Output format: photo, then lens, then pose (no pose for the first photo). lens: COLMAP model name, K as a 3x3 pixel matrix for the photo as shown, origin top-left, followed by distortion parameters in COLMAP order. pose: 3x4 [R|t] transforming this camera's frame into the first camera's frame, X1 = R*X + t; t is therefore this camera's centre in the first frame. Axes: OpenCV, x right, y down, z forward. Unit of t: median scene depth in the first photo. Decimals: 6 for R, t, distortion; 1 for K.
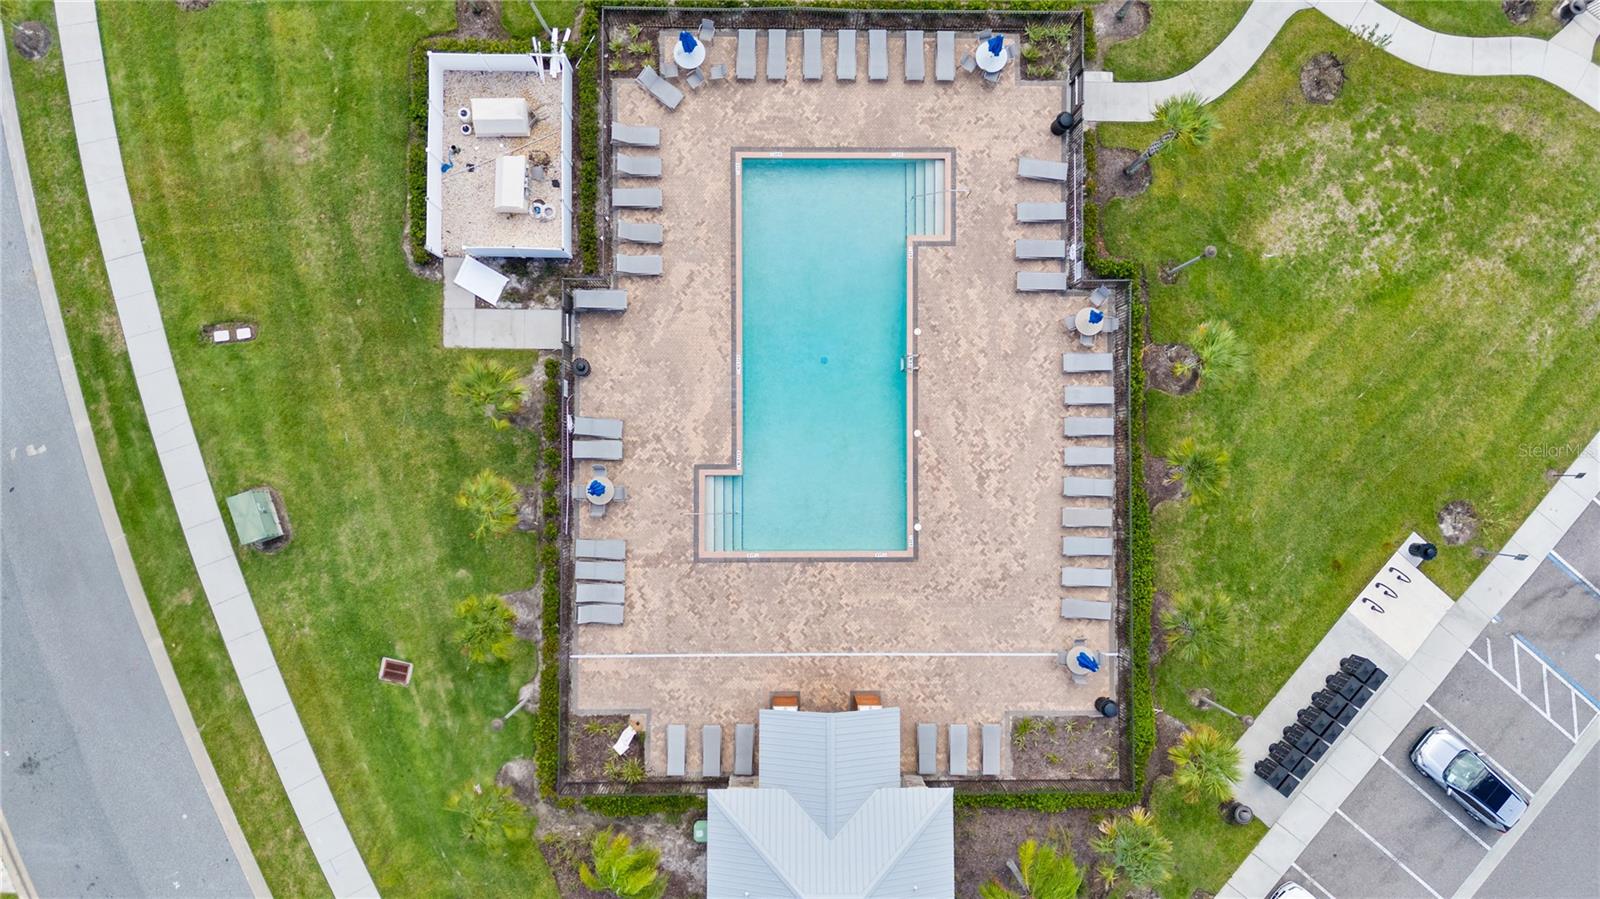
lens RADIAL K [[1179.2, 0, 782.9], [0, 1179.2, 466.2], [0, 0, 1]] dist [0.066943, -0.071770]
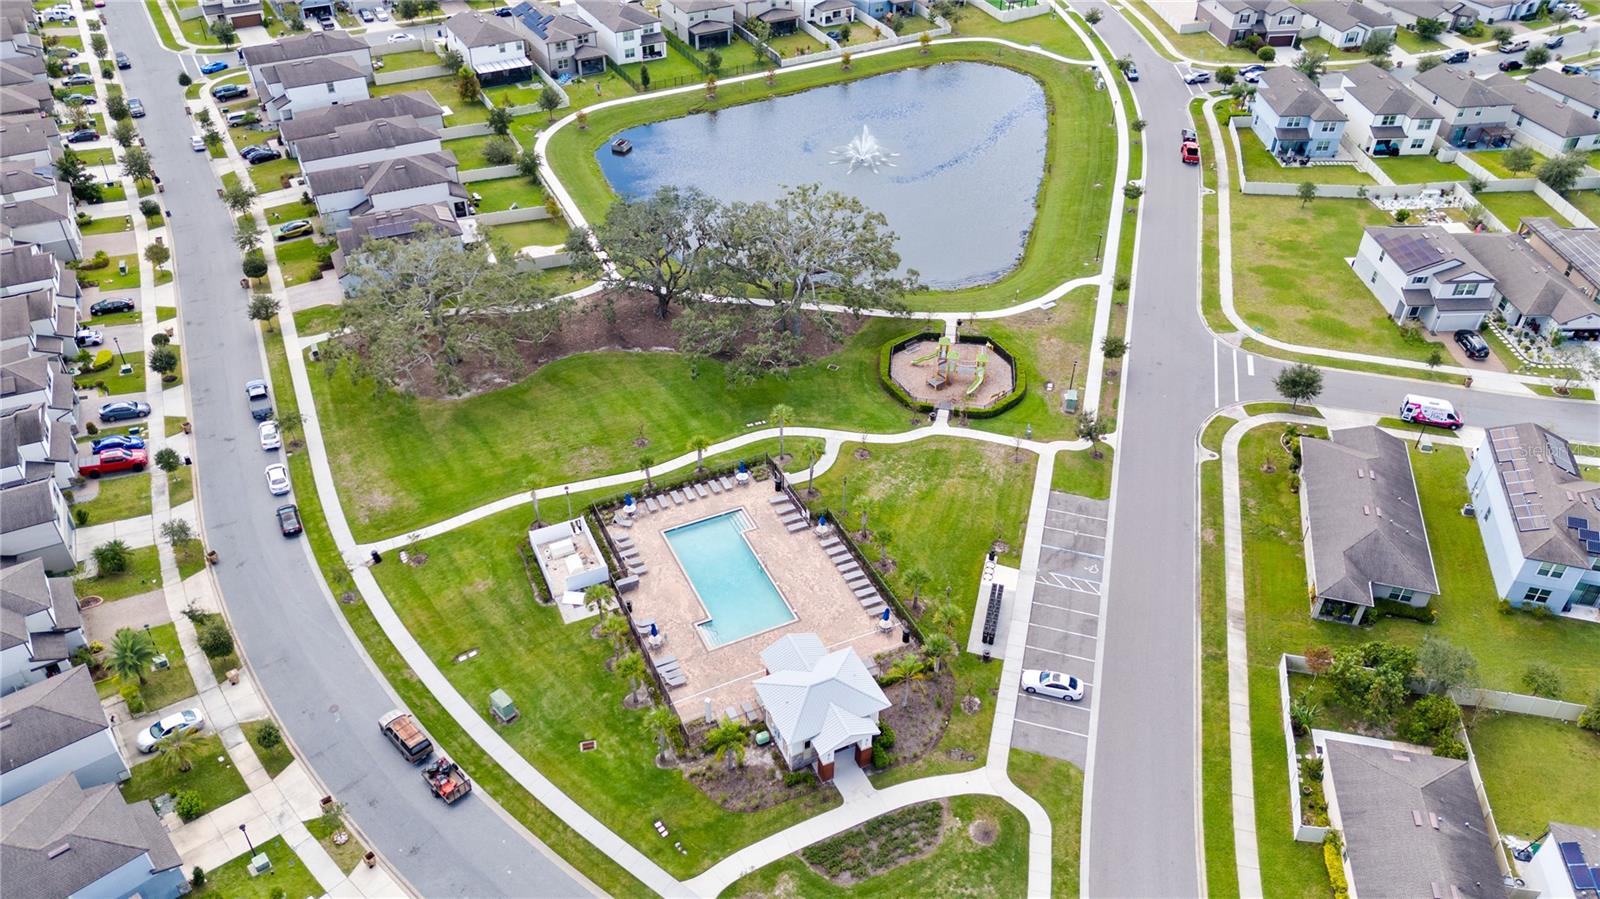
lens RADIAL K [[1179.2, 0, 804.3], [0, 1179.2, 443.6], [0, 0, 1]] dist [0.066943, -0.071770]
pose [[0.902468, -0.269154, 0.336315, -0.533427], [0.430754, 0.567005, -0.702109, 1.443755], [-0.001717, 0.778500, 0.627642, -0.645772]]
